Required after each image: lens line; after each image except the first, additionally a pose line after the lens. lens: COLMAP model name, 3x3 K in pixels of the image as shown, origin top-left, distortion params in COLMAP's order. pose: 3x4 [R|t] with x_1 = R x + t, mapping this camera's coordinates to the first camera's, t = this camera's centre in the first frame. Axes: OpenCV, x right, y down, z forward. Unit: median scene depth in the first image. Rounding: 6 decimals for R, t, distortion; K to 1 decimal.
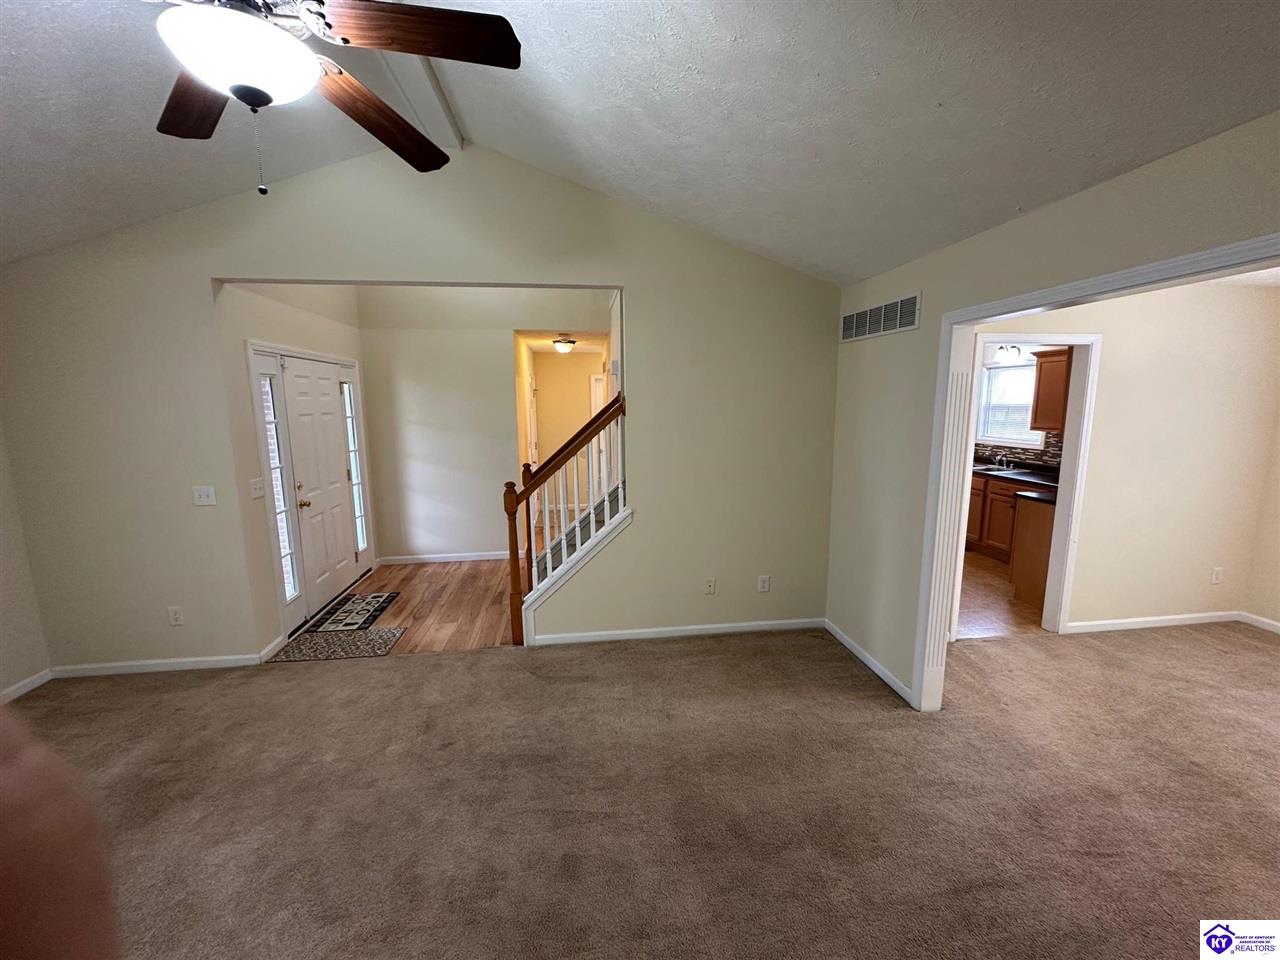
lens RADIAL K [[509.2, 0, 643.3], [0, 509.2, 478.1], [0, 0, 1]] dist [-0.000419, -0.000147]
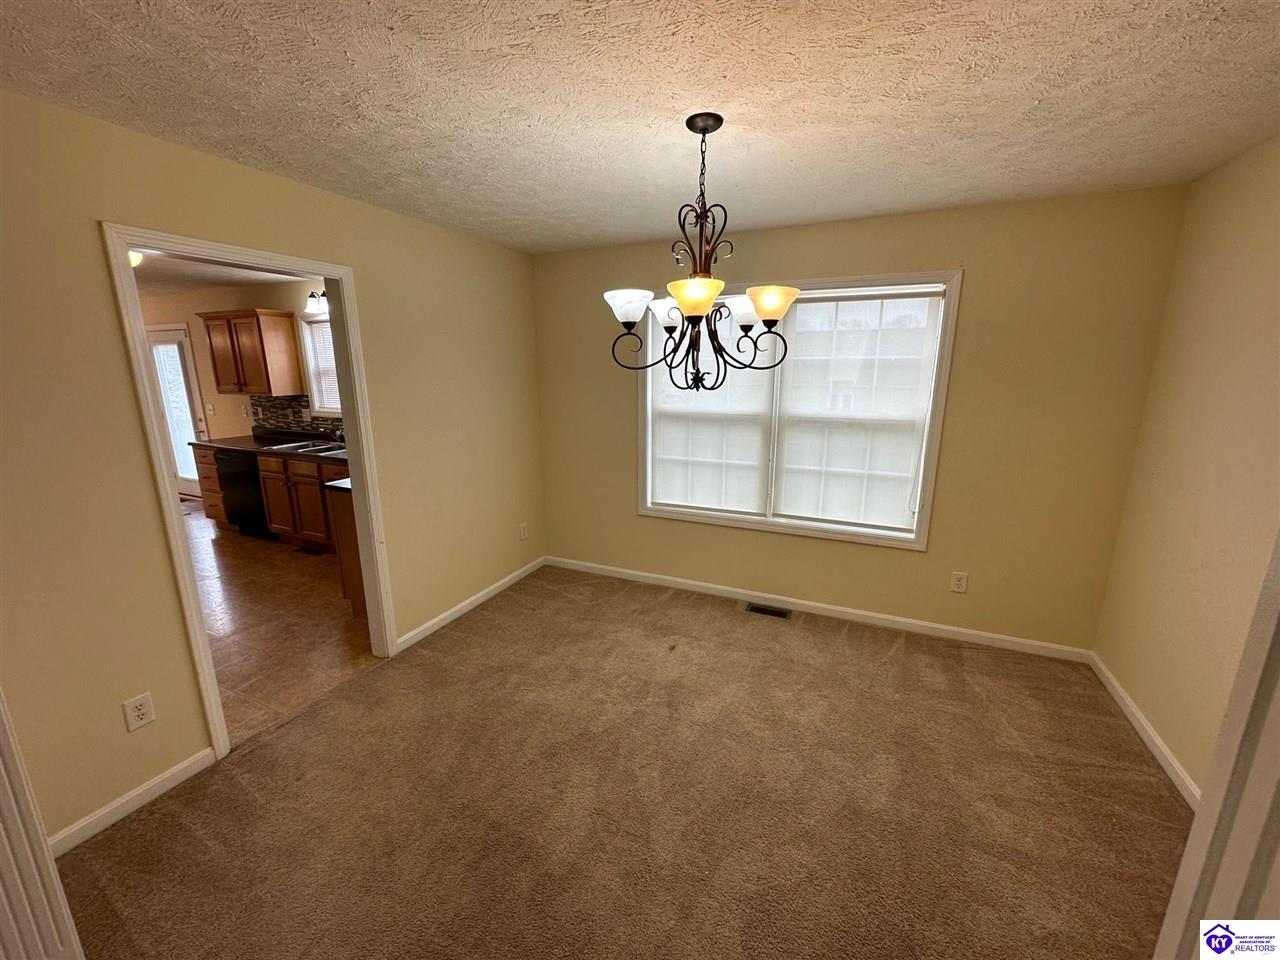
lens RADIAL K [[509.2, 0, 643.3], [0, 509.2, 478.1], [0, 0, 1]] dist [-0.000419, -0.000147]
pose [[0.520064, -0.174535, 0.836105, 0.441986], [0.123487, 0.983979, 0.128593, -0.022617], [-0.845153, 0.036371, 0.533285, 0.253808]]
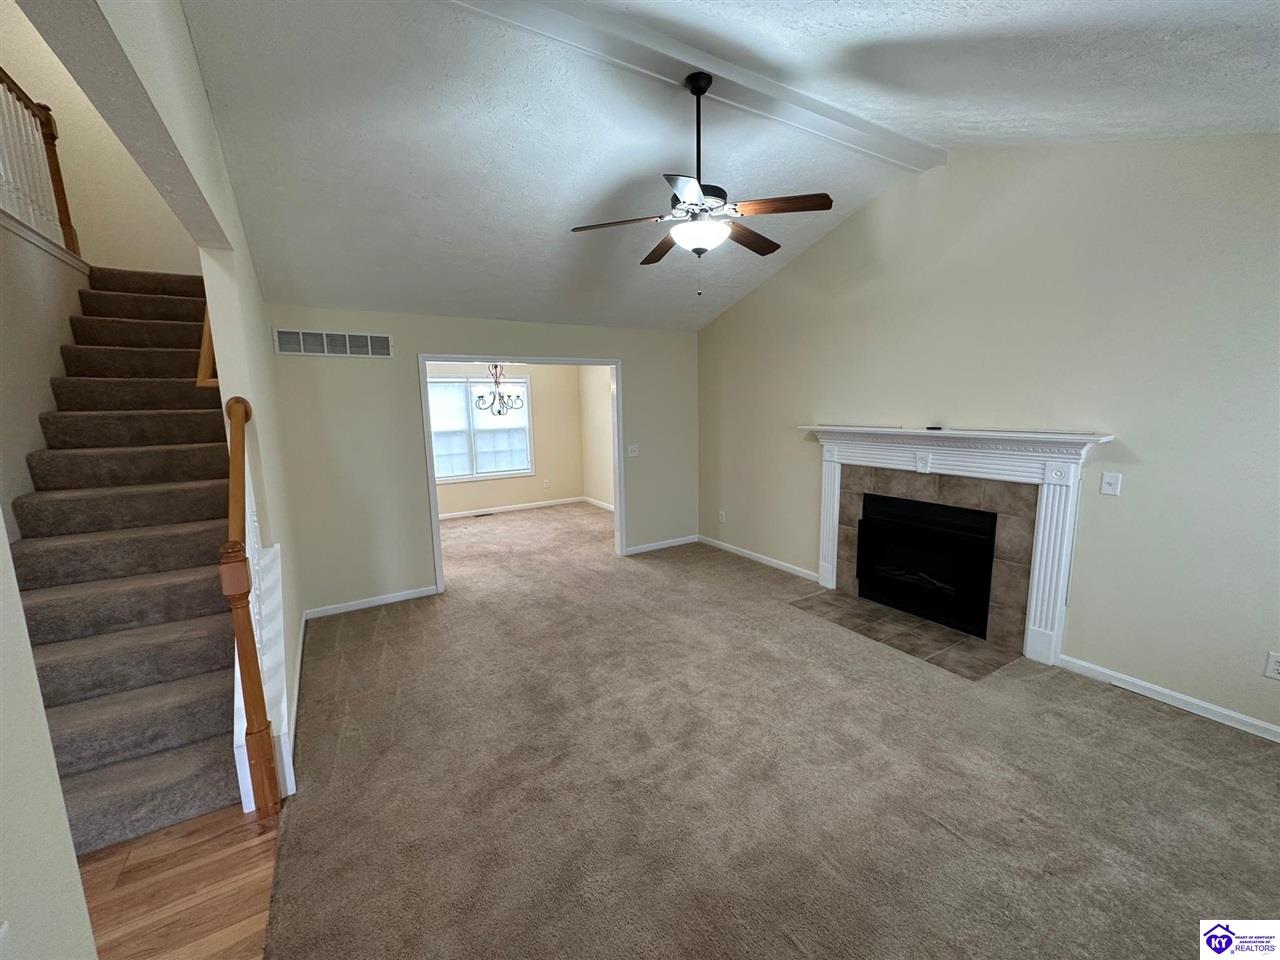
lens RADIAL K [[509.2, 0, 643.3], [0, 509.2, 478.1], [0, 0, 1]] dist [-0.000419, -0.000147]
pose [[-0.413333, -0.118421, 0.902847, -0.946187], [0.161029, 0.966375, 0.200474, -0.103616], [-0.896229, 0.228247, -0.380365, 0.775387]]
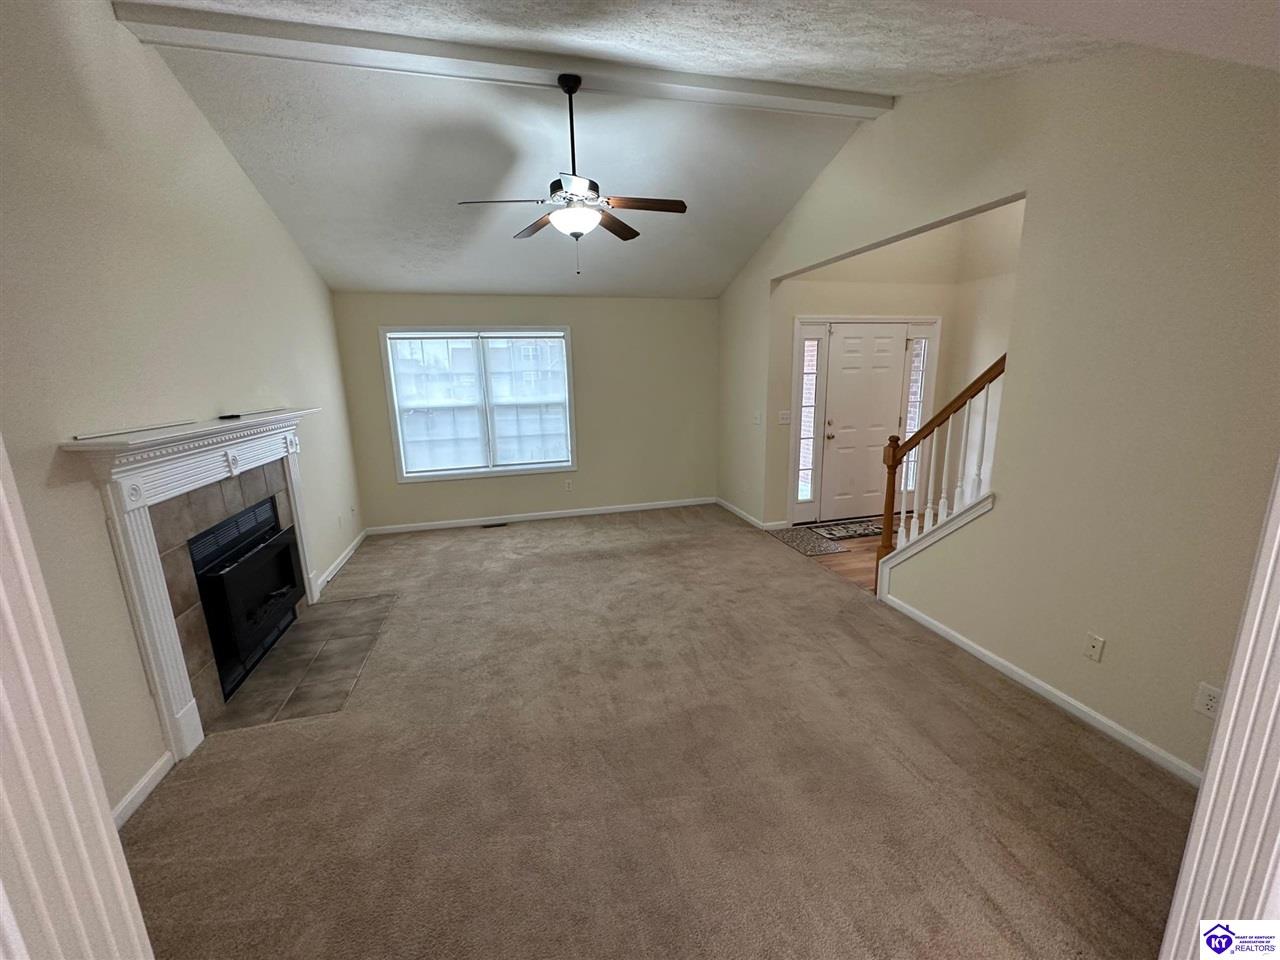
lens RADIAL K [[515.0, 0, 641.5], [0, 515.0, 484.9], [0, 0, 1]] dist [-0.000501, -0.000026]
pose [[0.123137, 0.216721, -0.968437, 0.670862], [-0.122711, 0.971699, 0.201848, -0.041540], [0.984774, 0.093983, 0.146246, 0.368298]]
